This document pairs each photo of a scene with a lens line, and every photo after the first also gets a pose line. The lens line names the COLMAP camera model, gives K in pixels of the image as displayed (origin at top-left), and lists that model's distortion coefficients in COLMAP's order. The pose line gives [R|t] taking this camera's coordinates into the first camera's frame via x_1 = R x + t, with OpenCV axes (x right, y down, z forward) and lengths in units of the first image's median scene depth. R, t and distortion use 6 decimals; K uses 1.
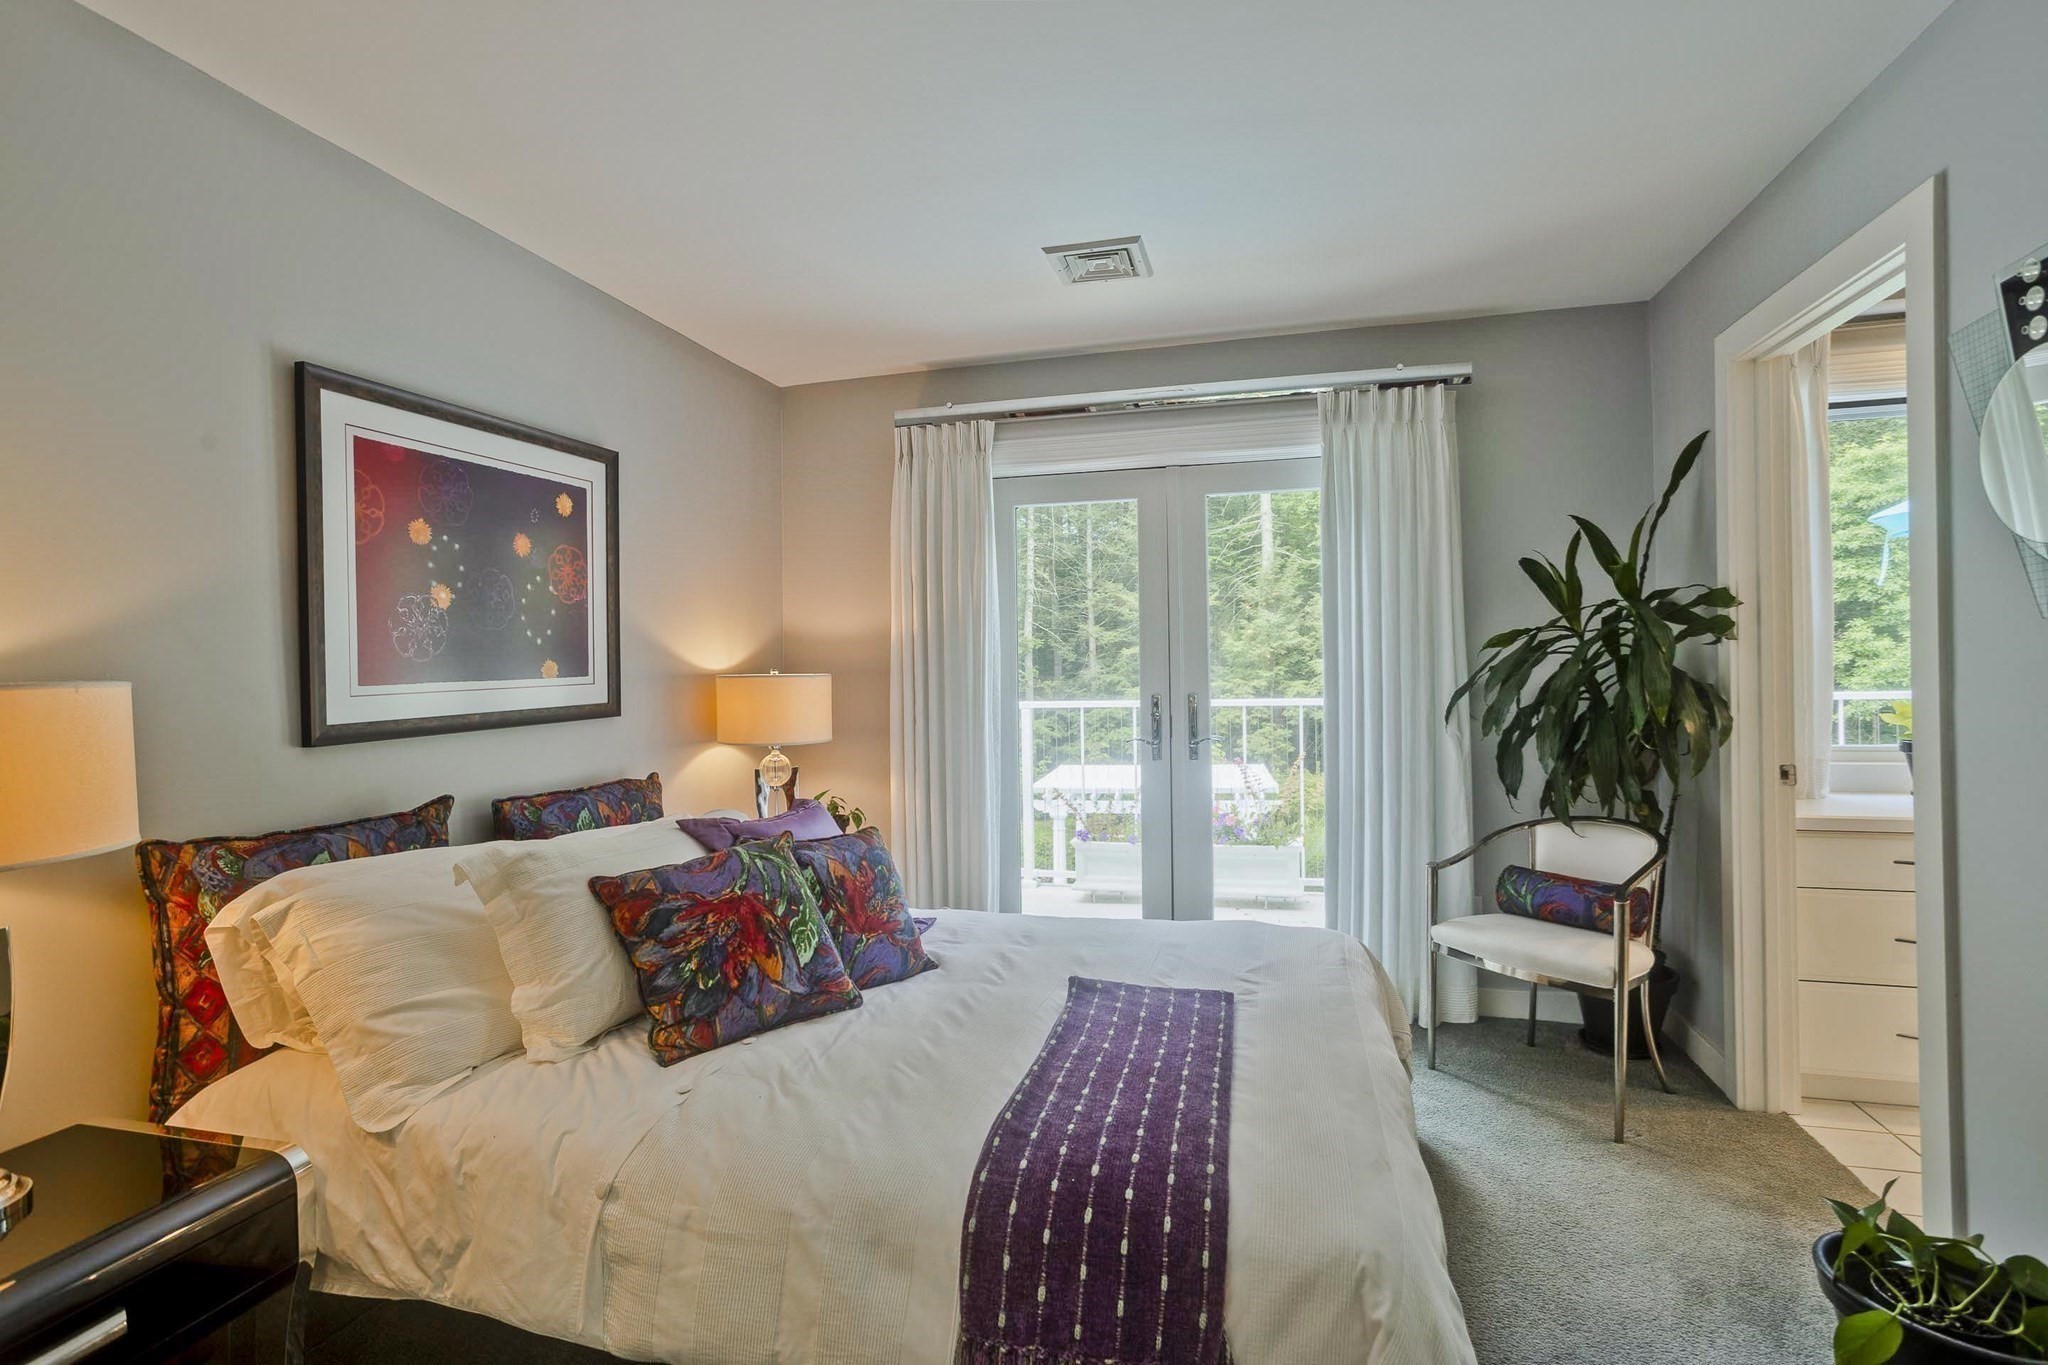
lens RADIAL K [[974.1, 0, 1017.8], [0, 974.1, 673.8], [0, 0, 1]] dist [-0.025047, 0.005438]
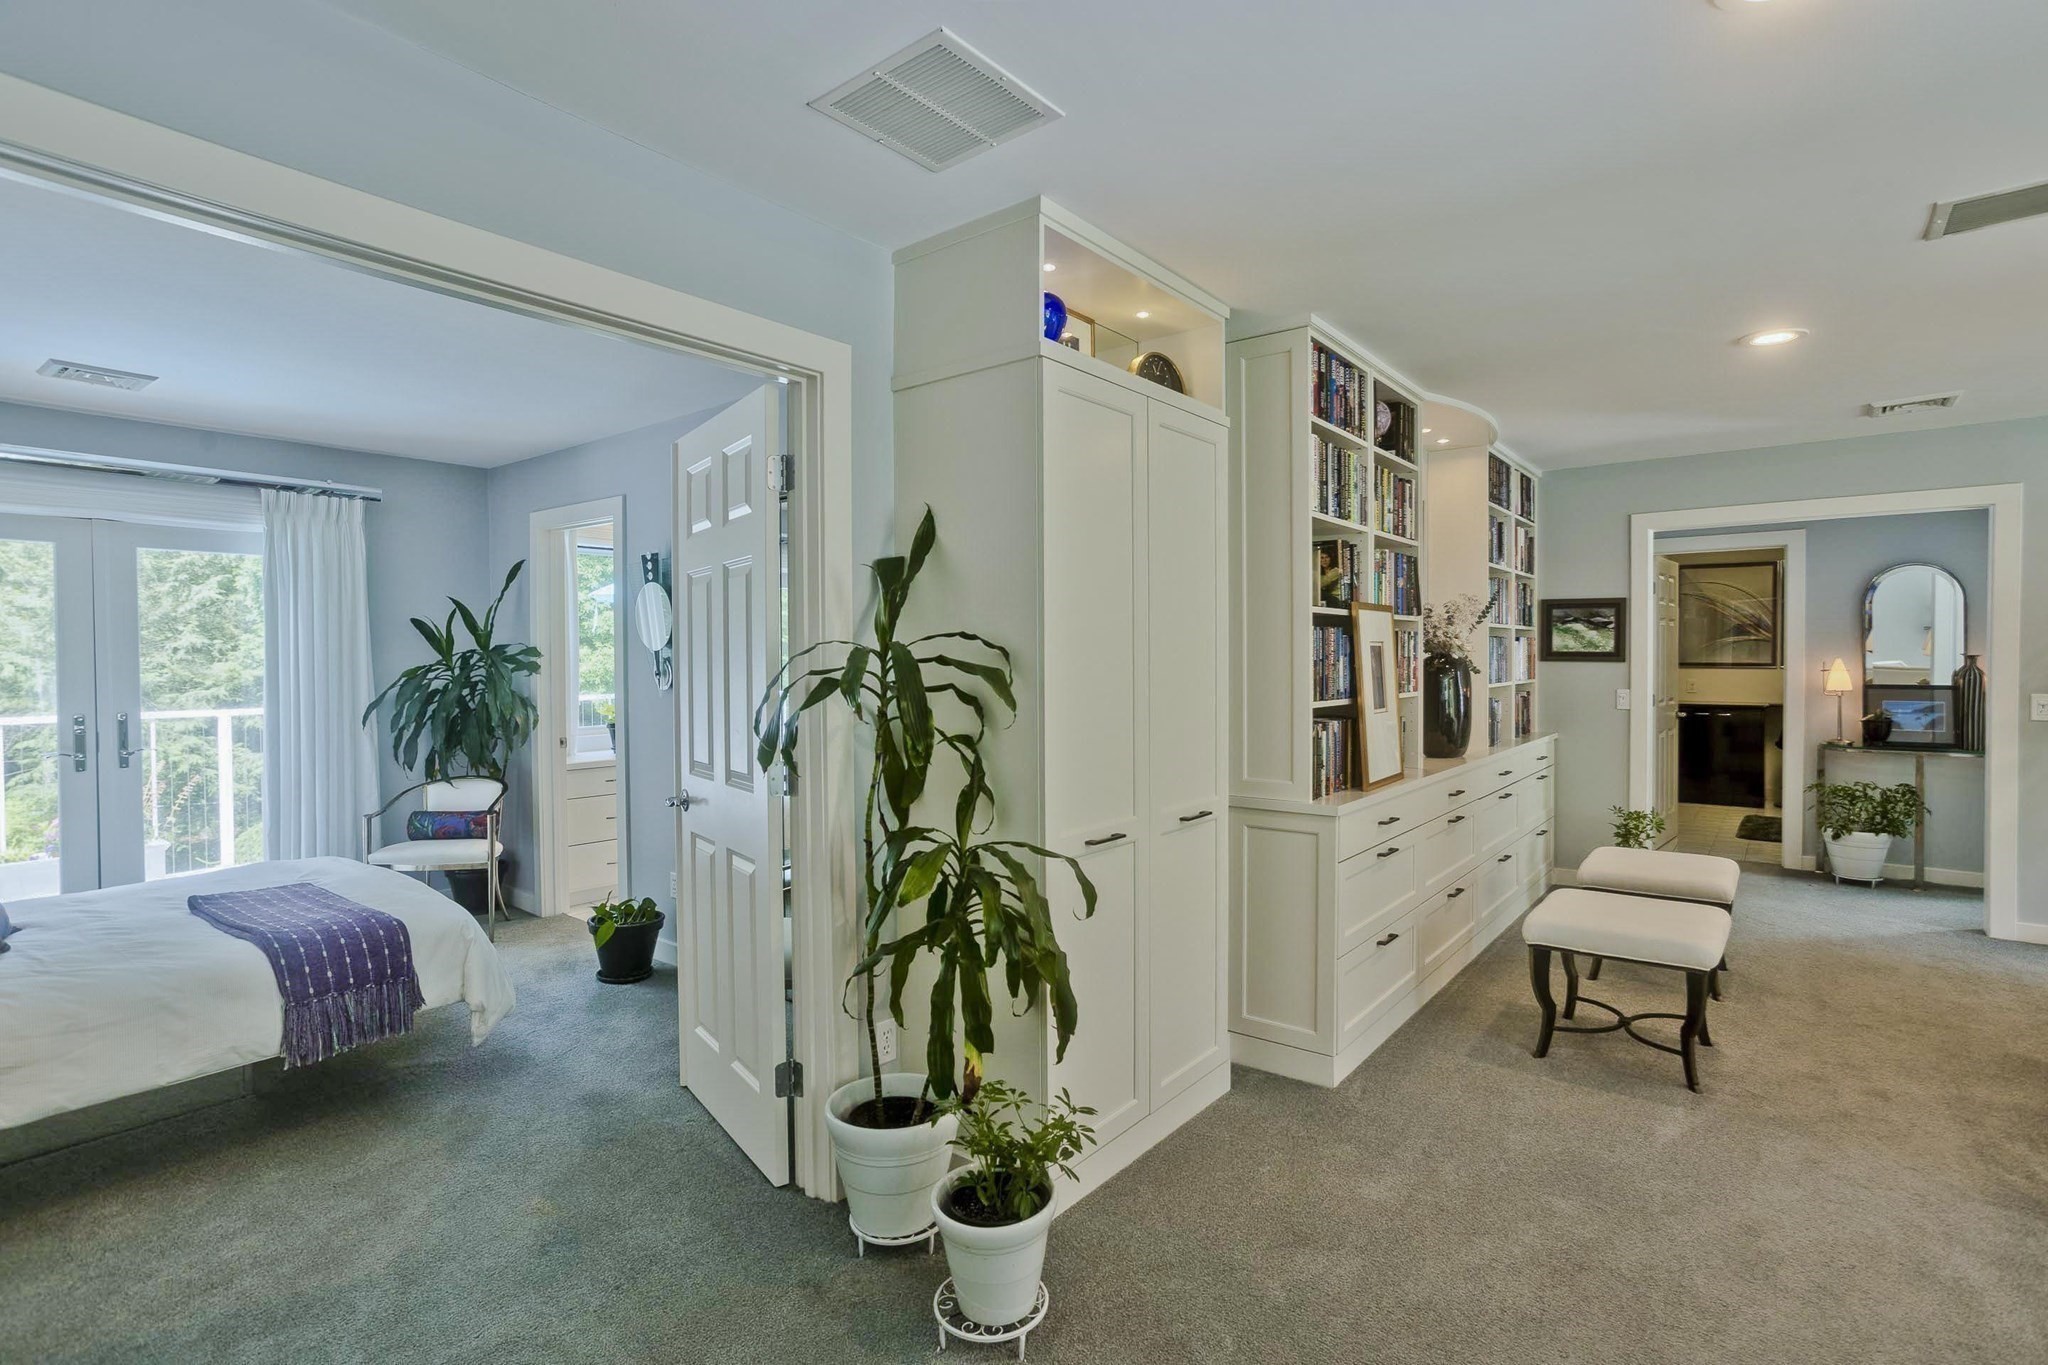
lens RADIAL K [[974.1, 0, 1028.0], [0, 974.1, 671.6], [0, 0, 1]] dist [-0.025047, 0.005438]
pose [[0.399339, -0.006925, 0.916777, -0.578116], [-0.001142, 0.999967, 0.008050, -0.052151], [-0.916803, -0.004261, 0.399318, -0.606060]]
